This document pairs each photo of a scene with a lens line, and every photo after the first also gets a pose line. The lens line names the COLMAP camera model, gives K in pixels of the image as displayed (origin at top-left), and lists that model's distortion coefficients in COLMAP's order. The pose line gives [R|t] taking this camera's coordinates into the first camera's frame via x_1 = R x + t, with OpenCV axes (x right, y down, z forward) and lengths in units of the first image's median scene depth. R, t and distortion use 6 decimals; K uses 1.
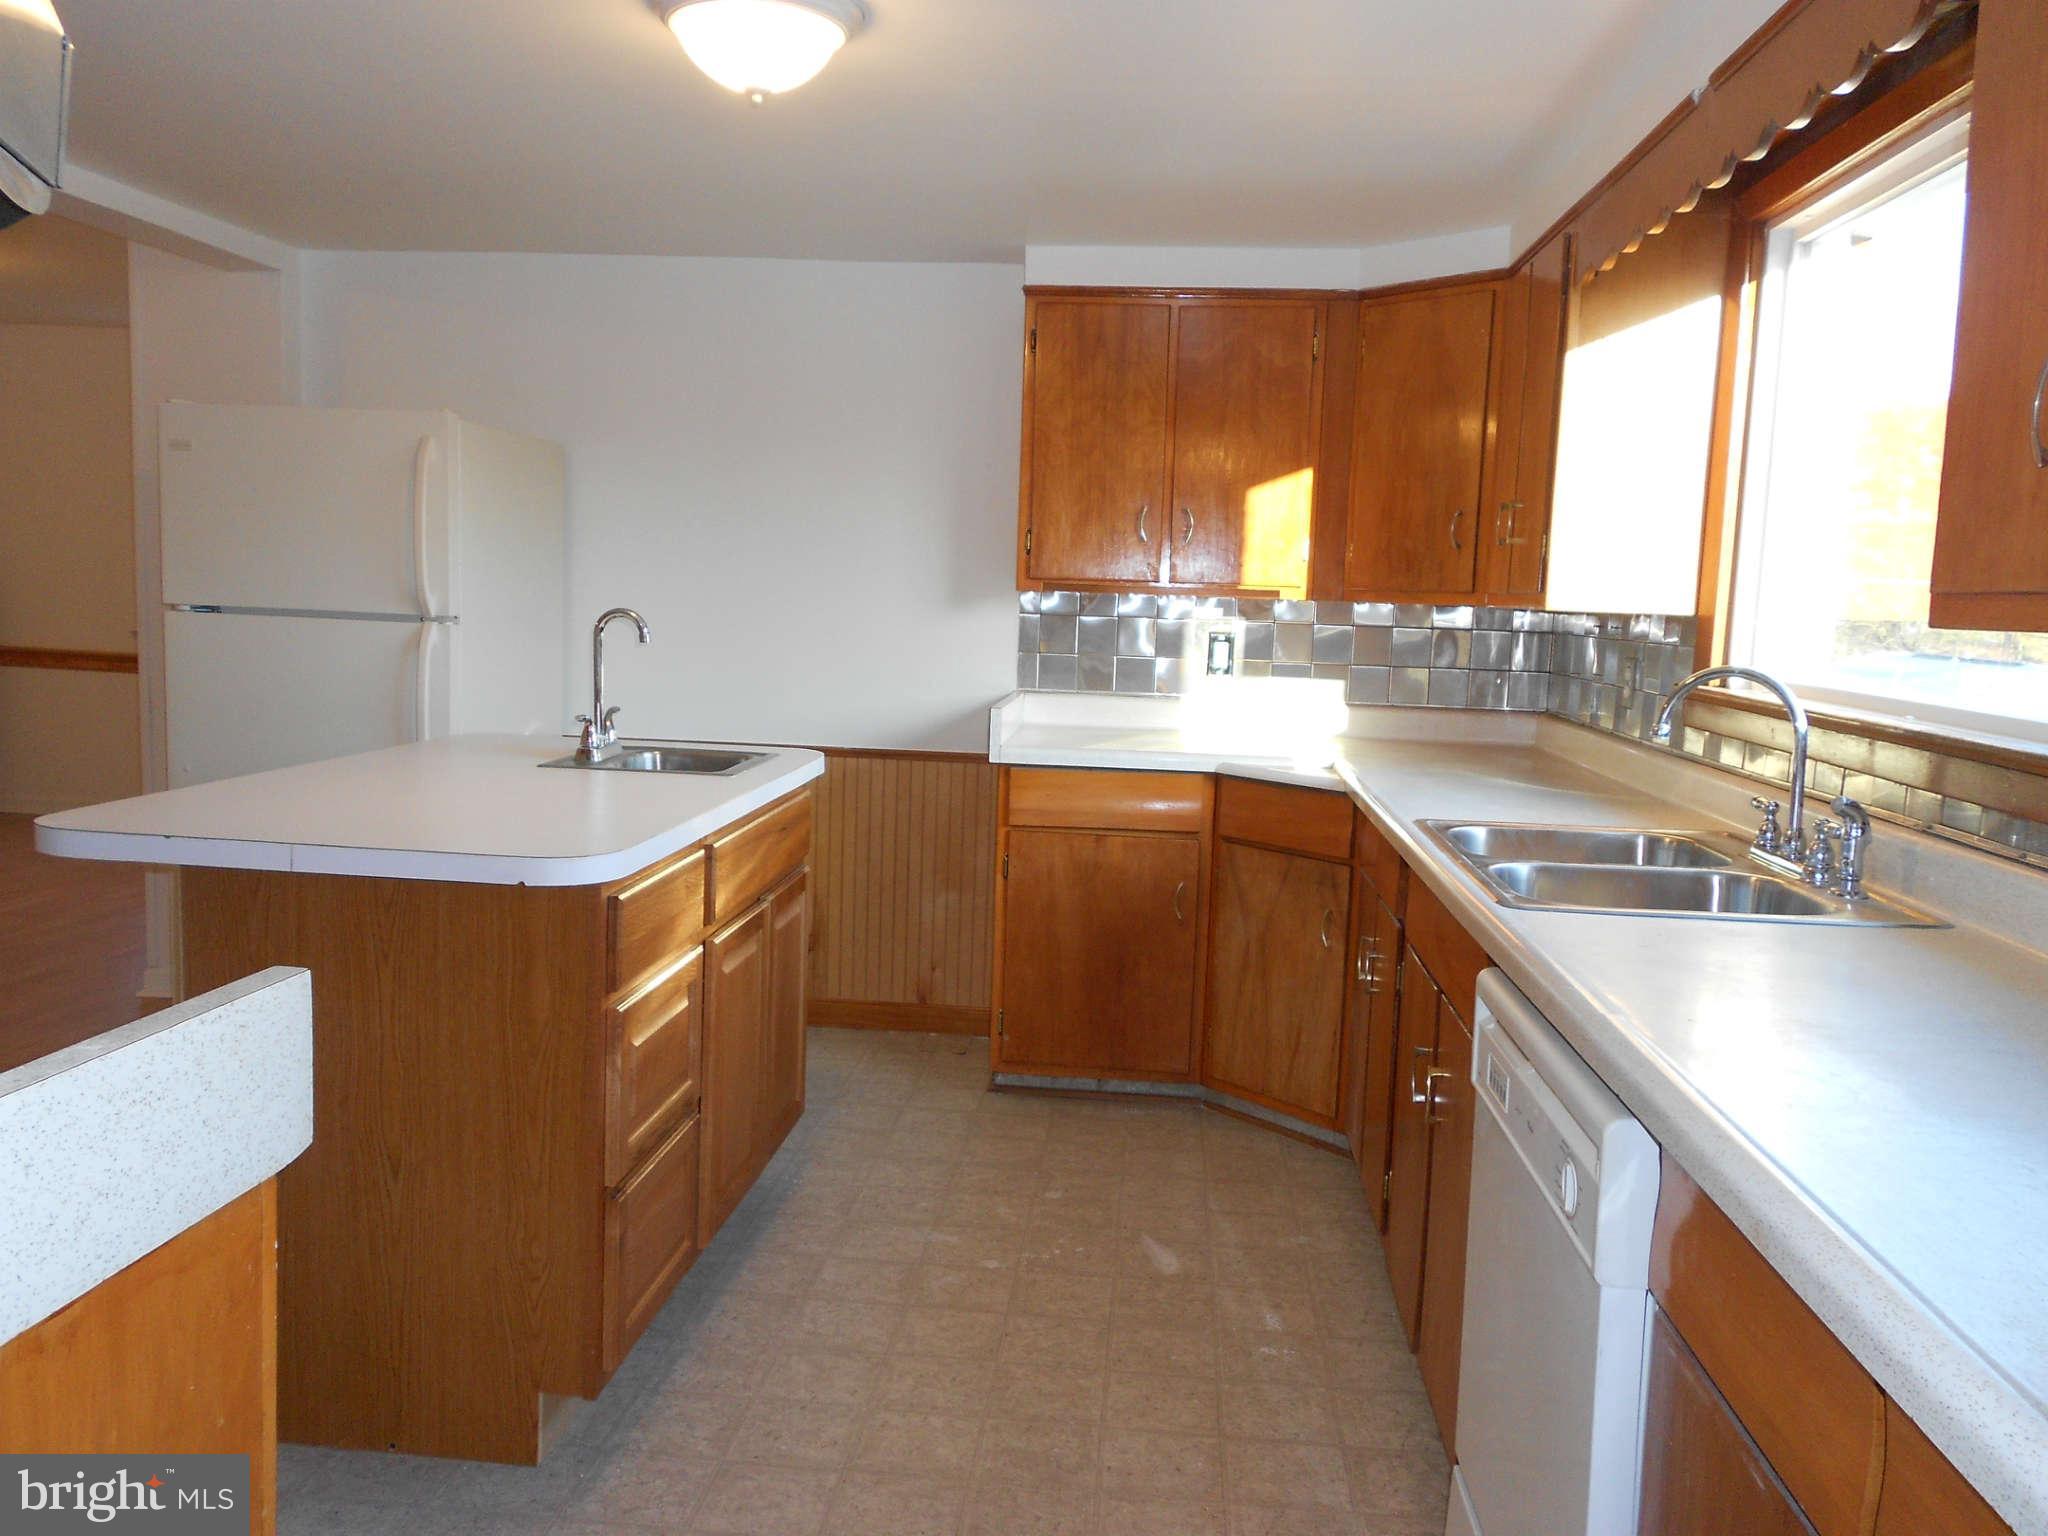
lens RADIAL K [[1620.7, 0, 1015.7], [0, 1620.7, 771.7], [0, 0, 1]] dist [-0.029023, 0.059561]
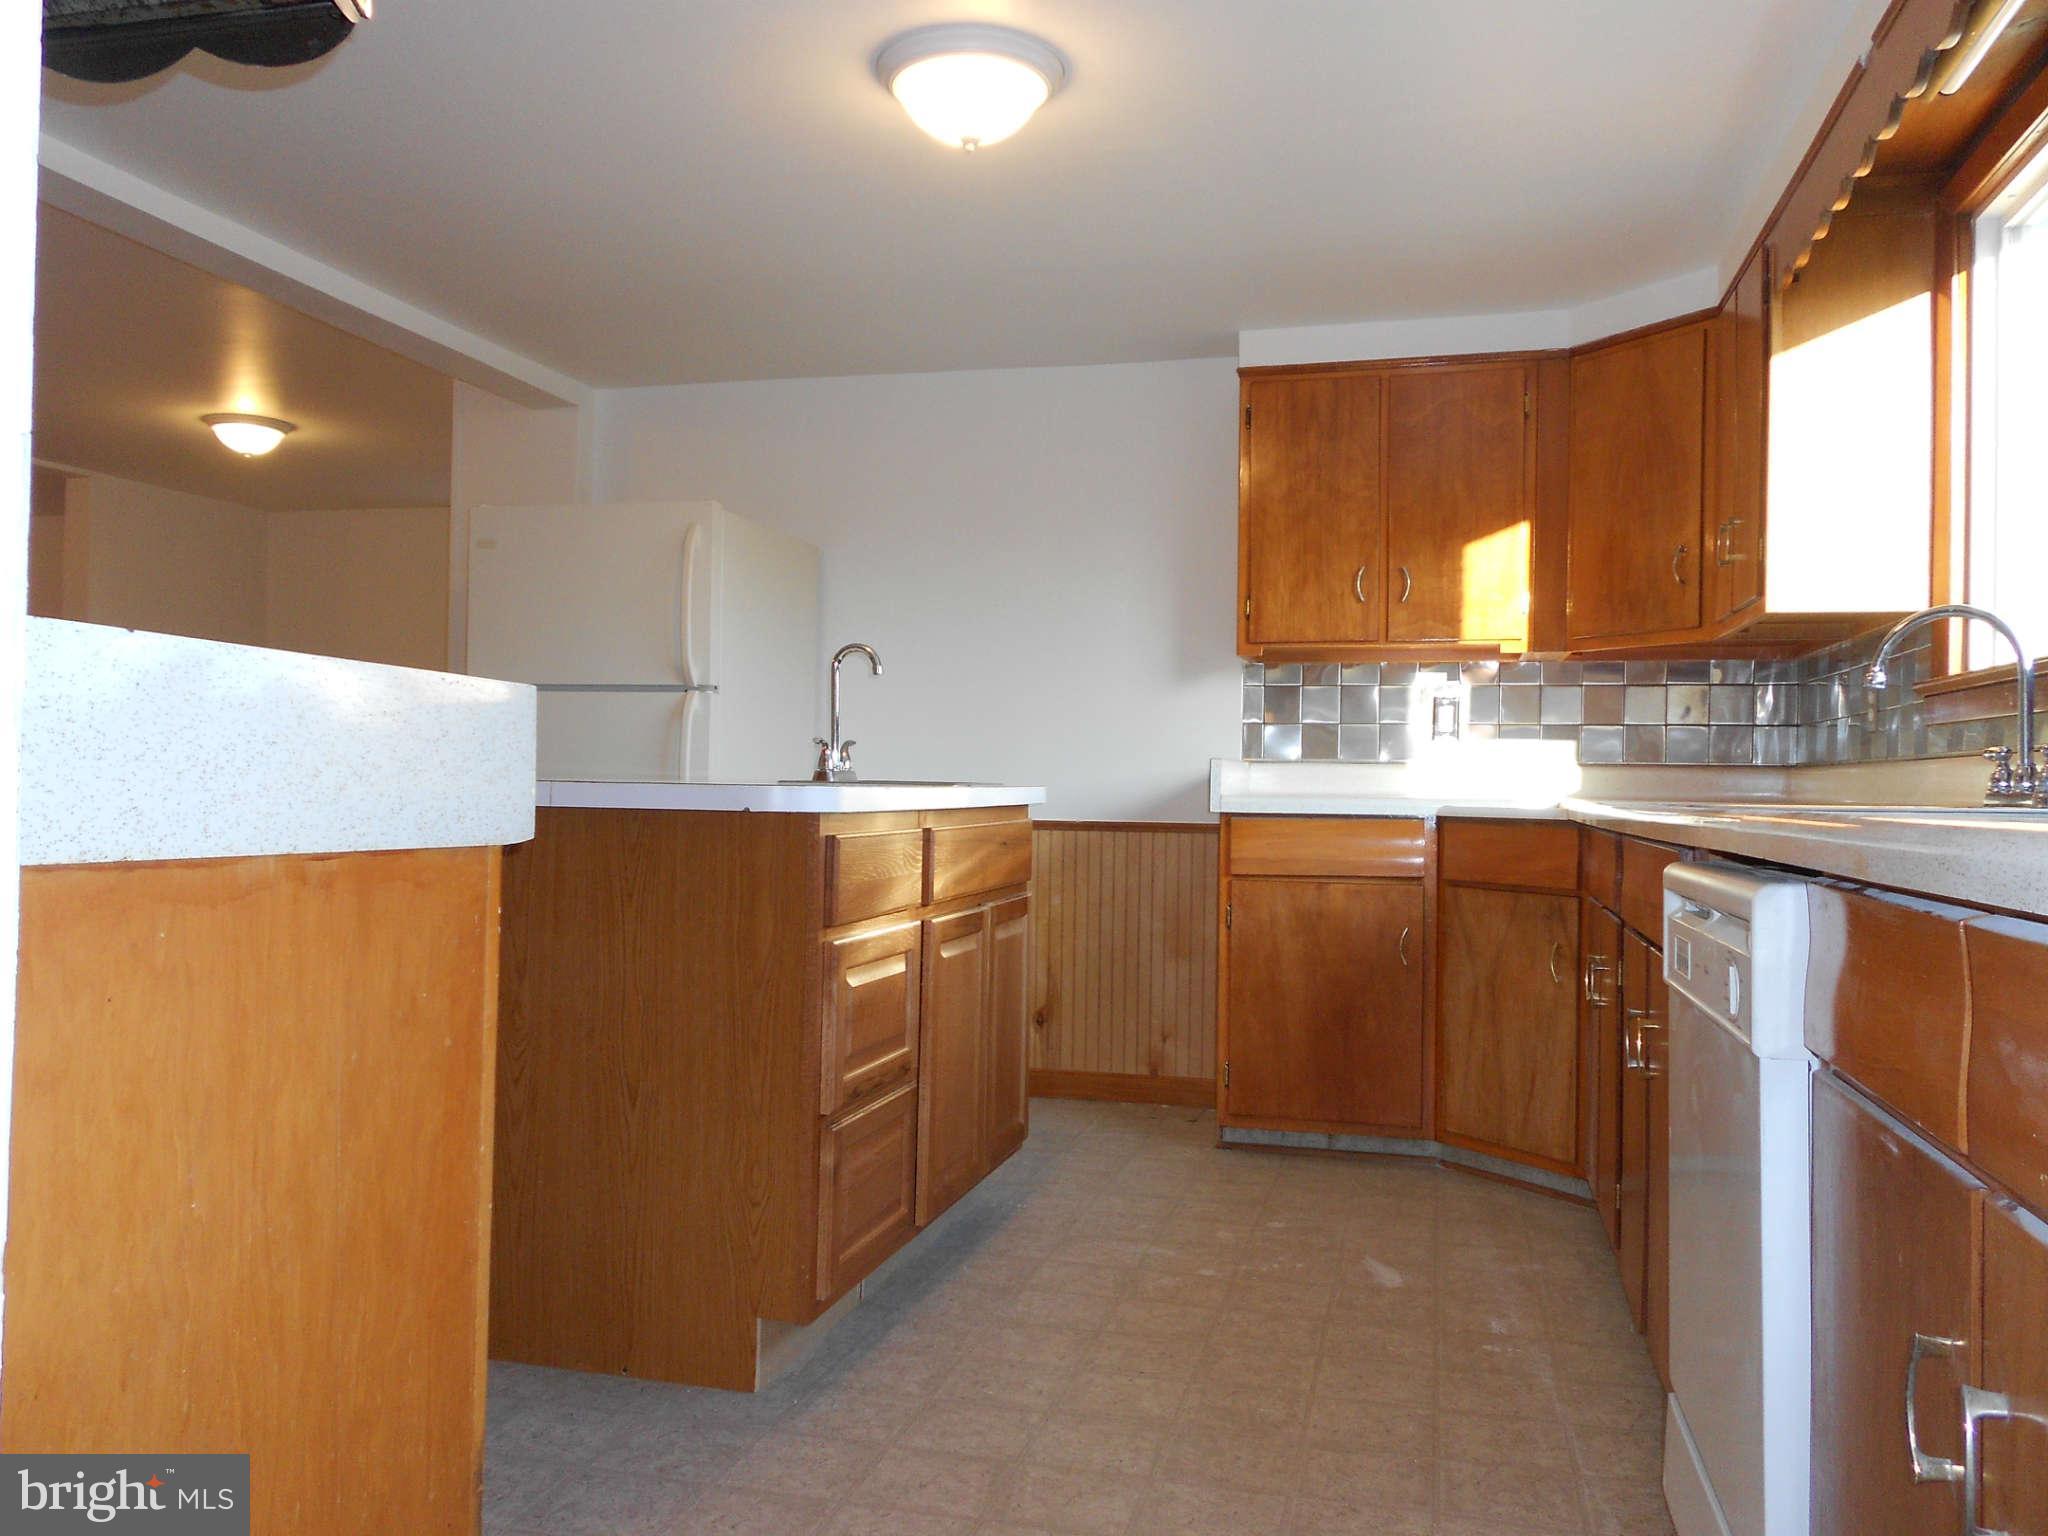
lens RADIAL K [[1614.3, 0, 1003.7], [0, 1614.3, 781.3], [0, 0, 1]] dist [-0.000771, -0.011700]
pose [[0.985288, -0.021129, -0.169593, 0.029819], [-0.000102, 0.992256, -0.124212, 0.106629], [0.170904, 0.122402, 0.977655, -0.024846]]
